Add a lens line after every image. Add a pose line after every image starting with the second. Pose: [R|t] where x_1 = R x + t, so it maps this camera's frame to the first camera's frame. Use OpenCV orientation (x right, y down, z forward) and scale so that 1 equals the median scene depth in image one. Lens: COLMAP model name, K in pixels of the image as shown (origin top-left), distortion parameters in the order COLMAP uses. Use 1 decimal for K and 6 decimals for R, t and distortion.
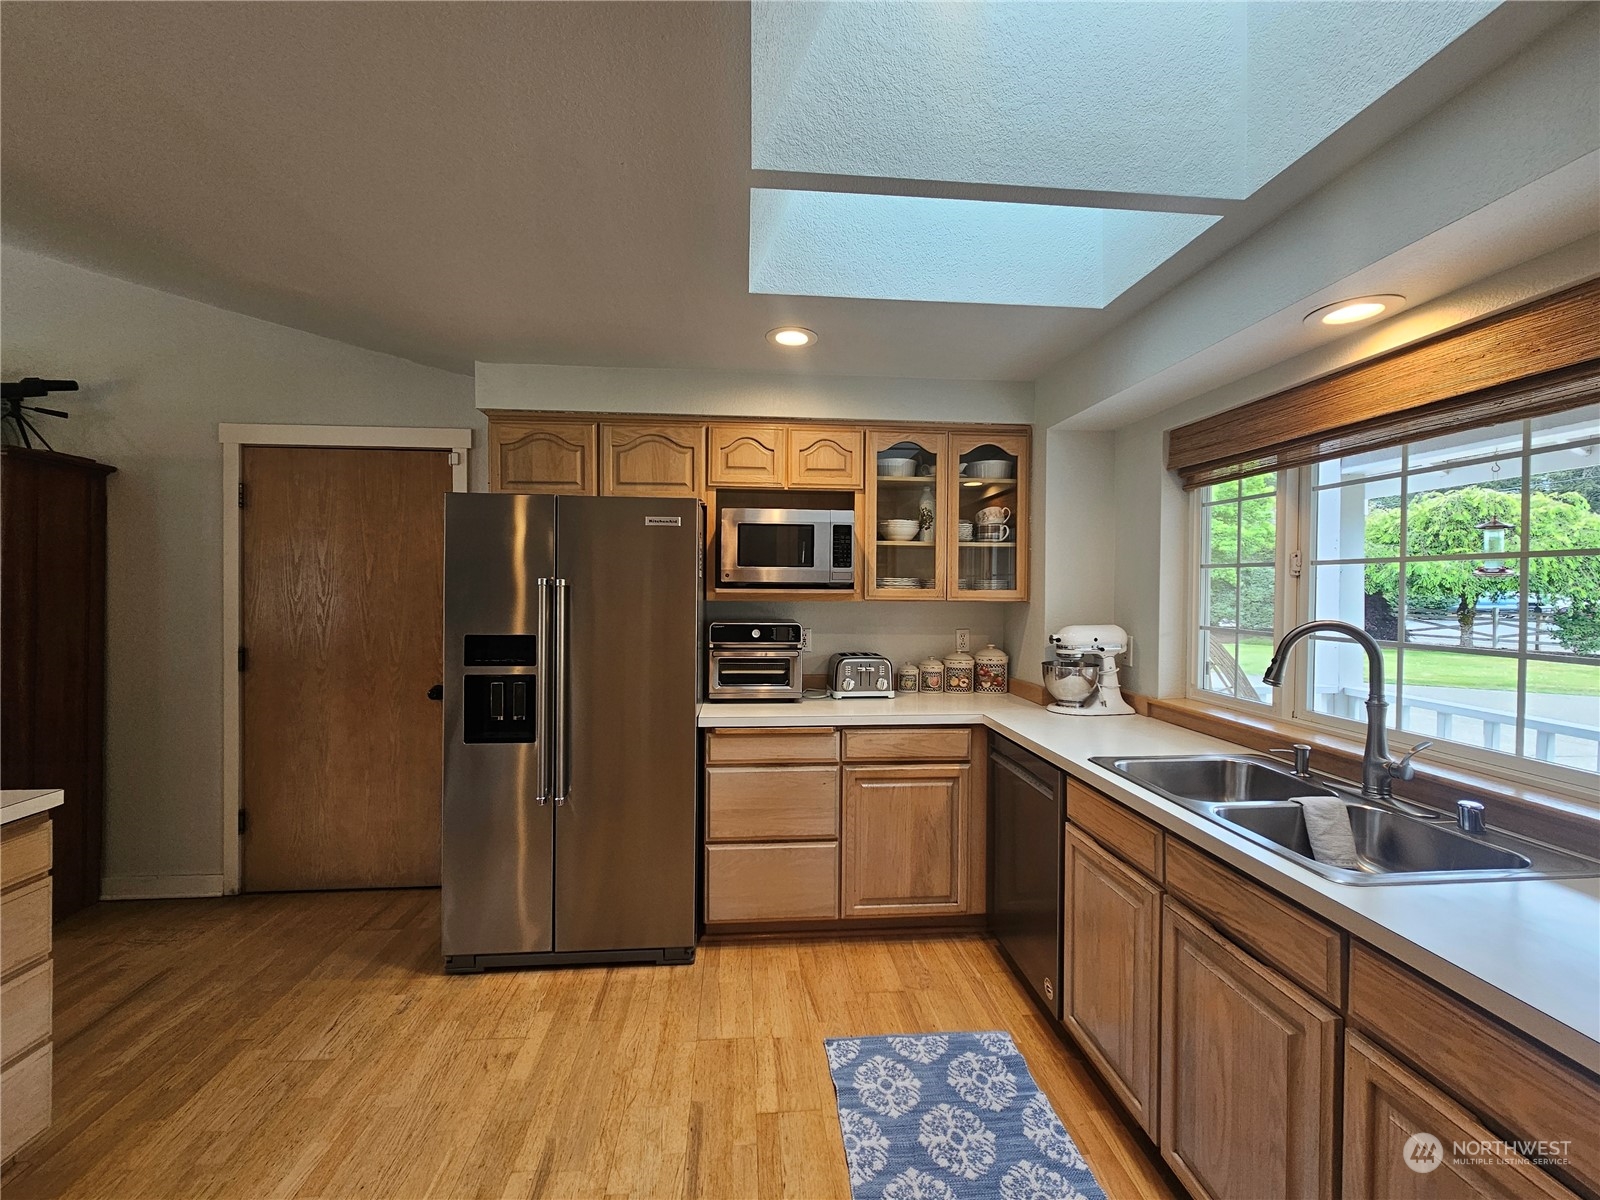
lens RADIAL K [[646.6, 0, 795.6], [0, 646.6, 599.9], [0, 0, 1]] dist [-0.007614, 0.000841]
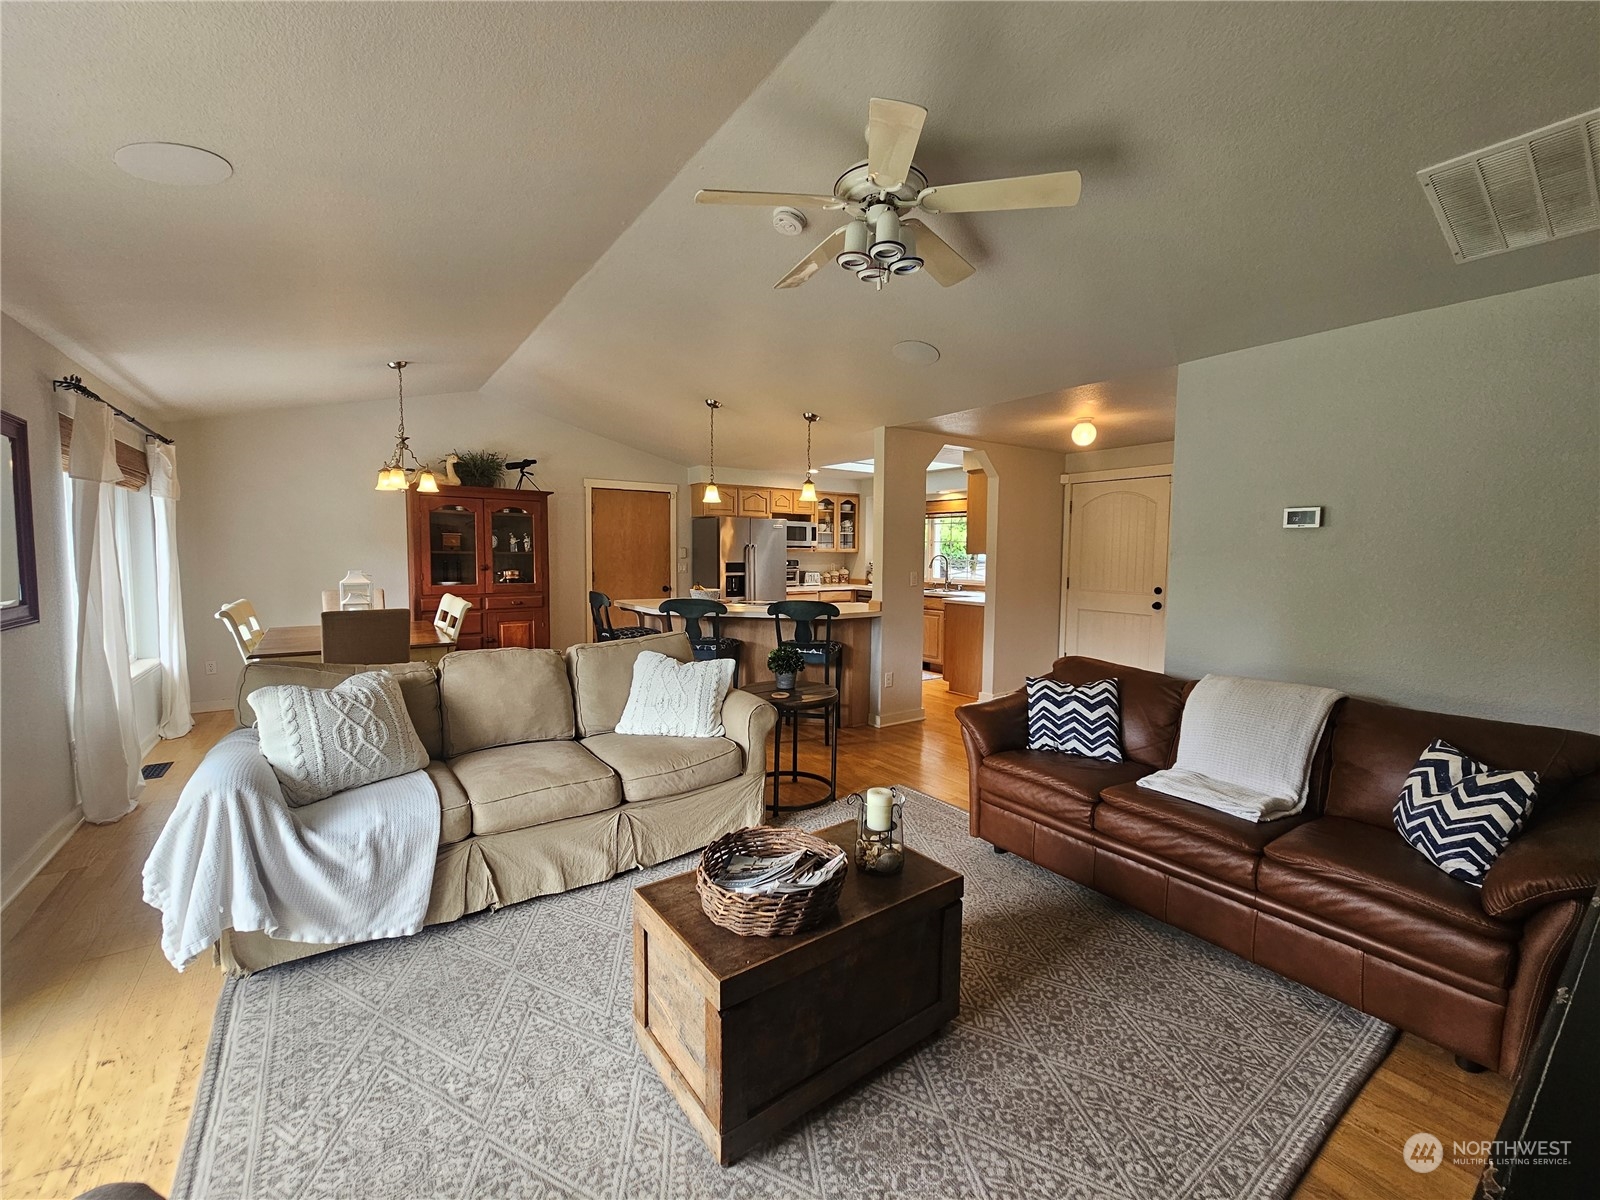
lens RADIAL K [[646.6, 0, 797.6], [0, 646.6, 595.5], [0, 0, 1]] dist [-0.007614, 0.000841]
pose [[0.865598, -0.034132, 0.499575, -1.594635], [0.006508, 0.998357, 0.056933, 0.034341], [-0.500697, -0.046030, 0.864398, -1.688194]]
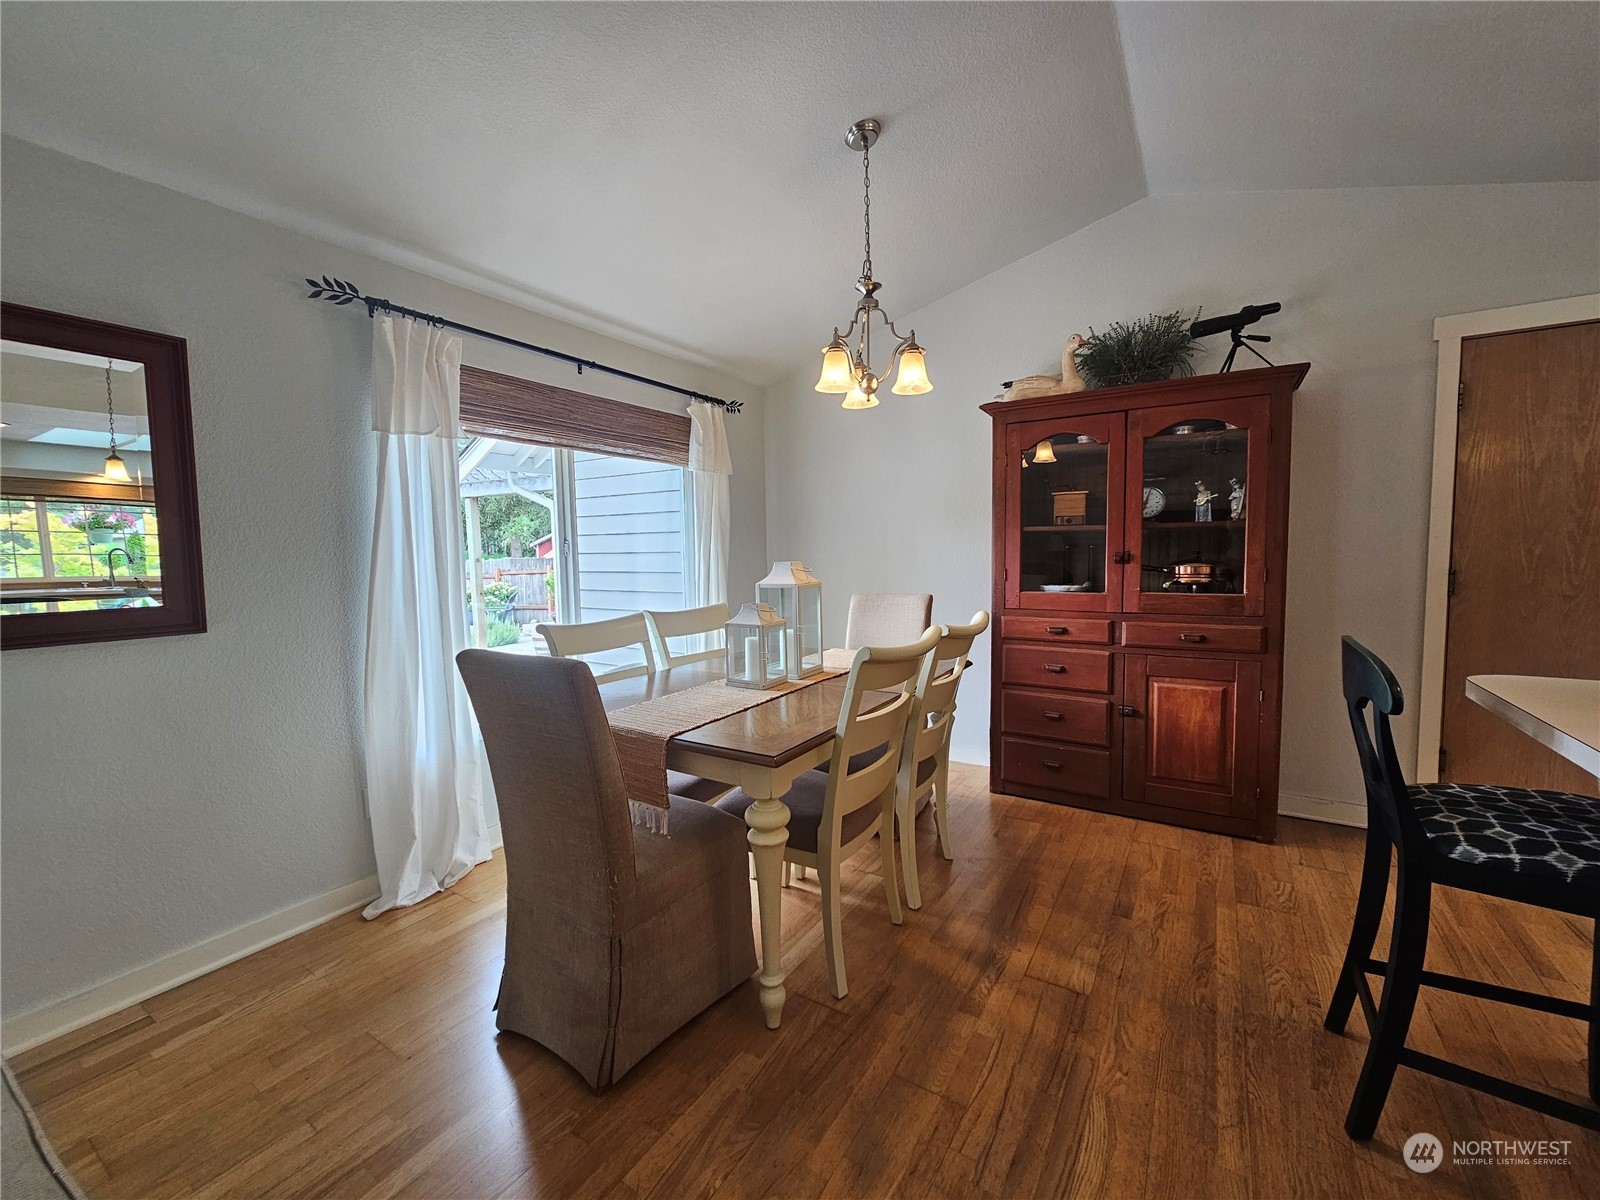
lens RADIAL K [[646.6, 0, 796.8], [0, 646.6, 597.6], [0, 0, 1]] dist [-0.007614, 0.000841]
pose [[0.786305, 0.027663, -0.617219, -1.154729], [0.012332, 0.998095, 0.060443, 0.053685], [0.617716, -0.055138, 0.784466, -0.299135]]
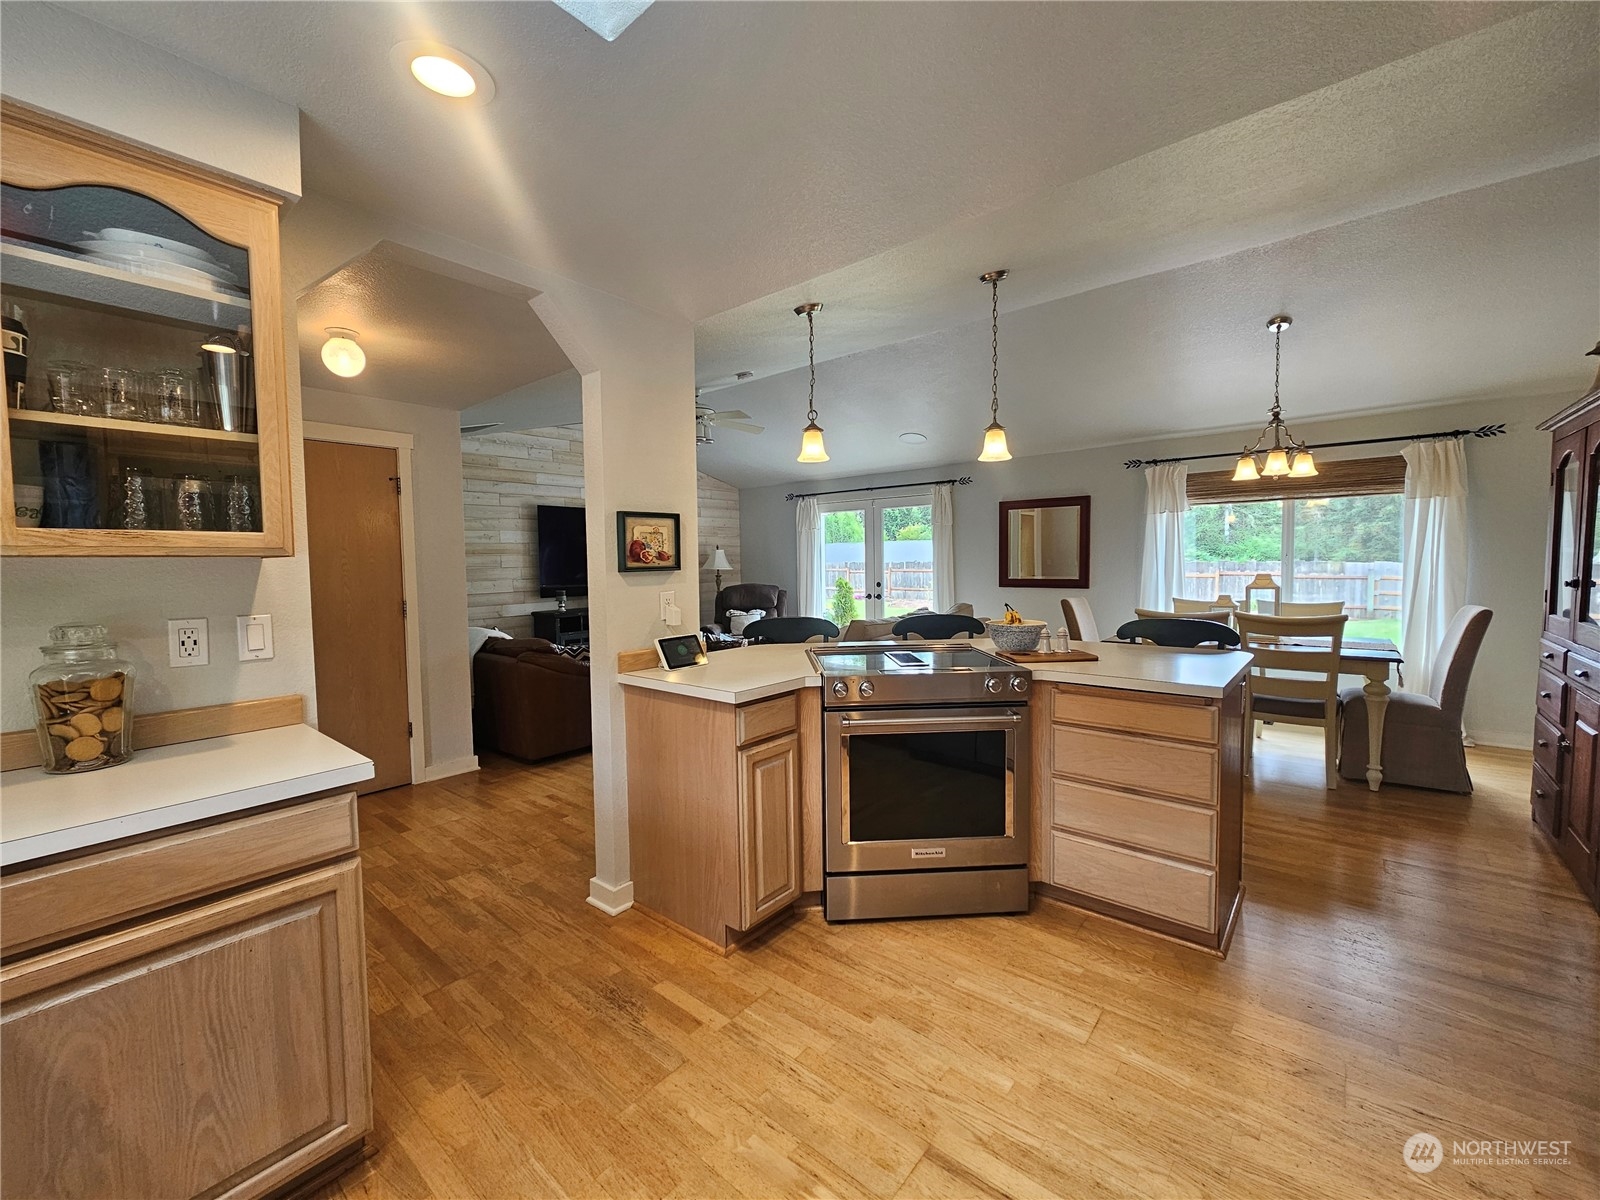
lens RADIAL K [[646.6, 0, 788.6], [0, 646.6, 602.3], [0, 0, 1]] dist [-0.007614, 0.000841]
pose [[-0.719321, 0.046007, -0.693153, 0.210144], [0.000318, 0.997826, 0.065900, 0.025107], [0.694678, 0.047183, -0.717772, 0.775742]]
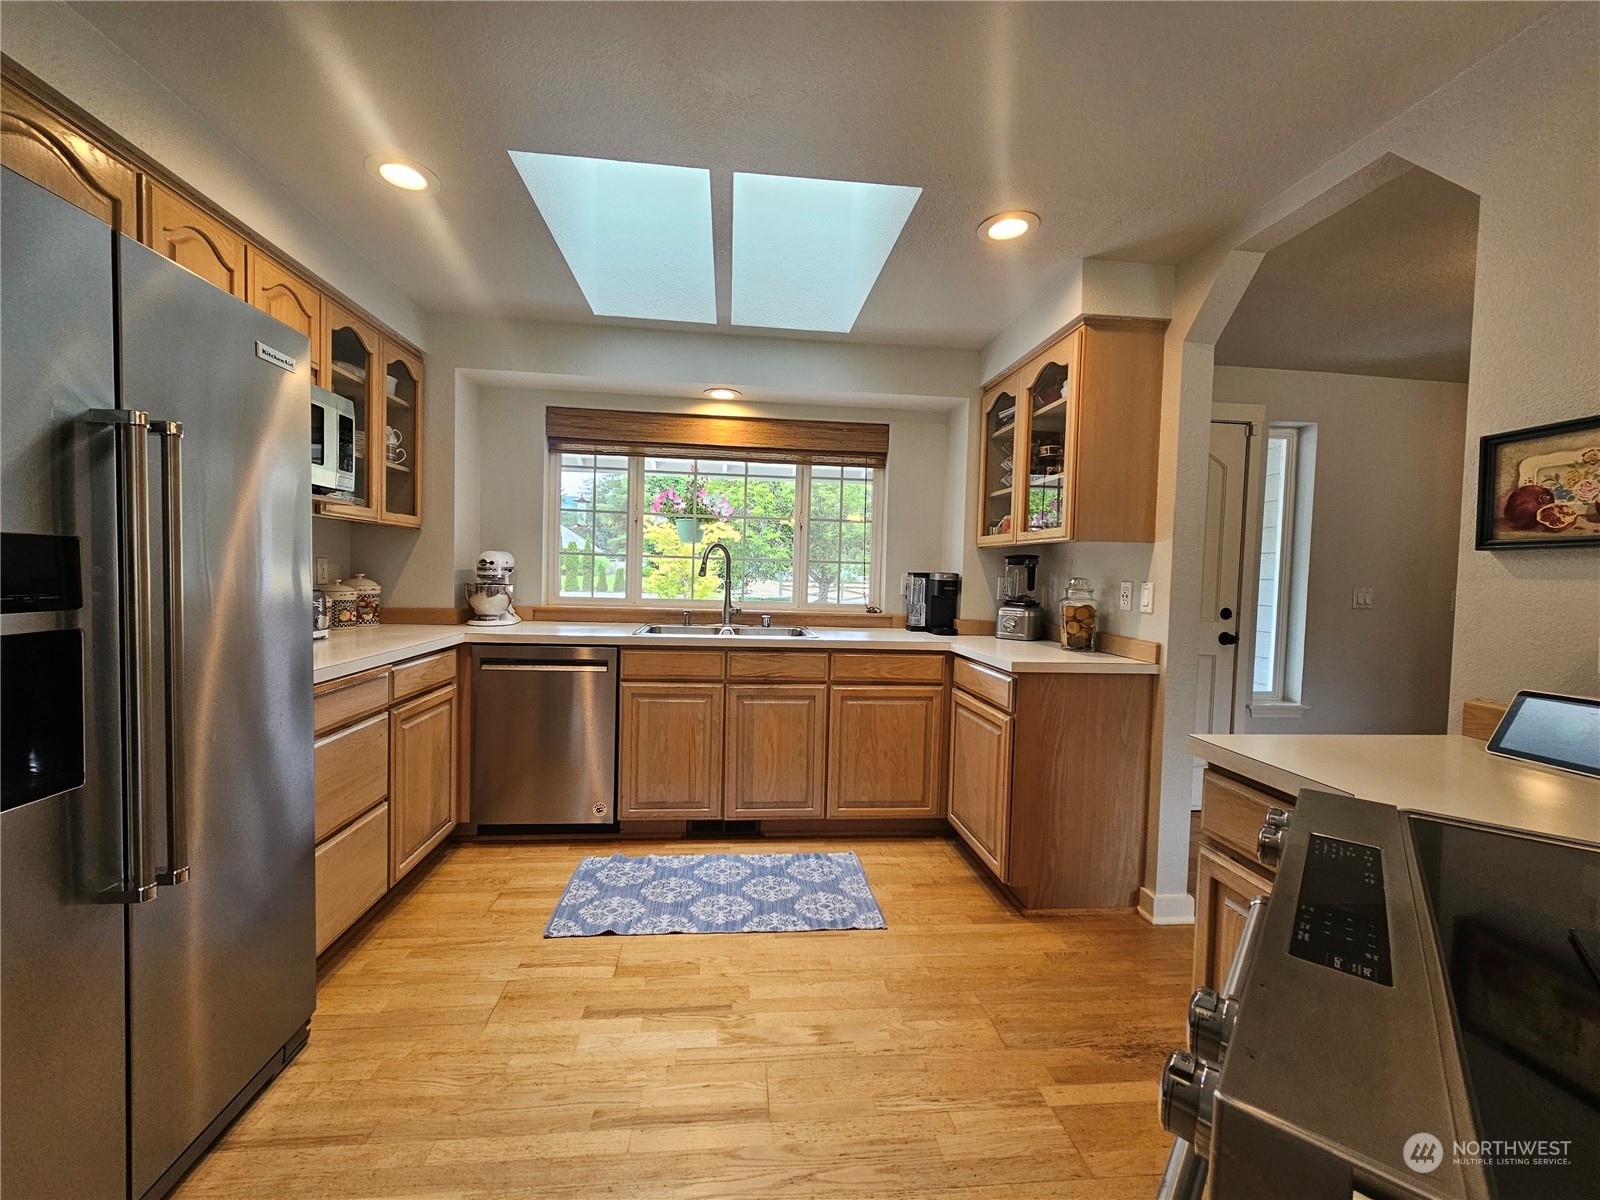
lens RADIAL K [[646.6, 0, 802.9], [0, 646.6, 598.7], [0, 0, 1]] dist [-0.007614, 0.000841]
pose [[-0.022013, -0.051083, 0.998452, -0.760814], [-0.011378, 0.998642, 0.050842, 0.061490], [-0.999693, -0.010241, -0.022564, 0.473357]]
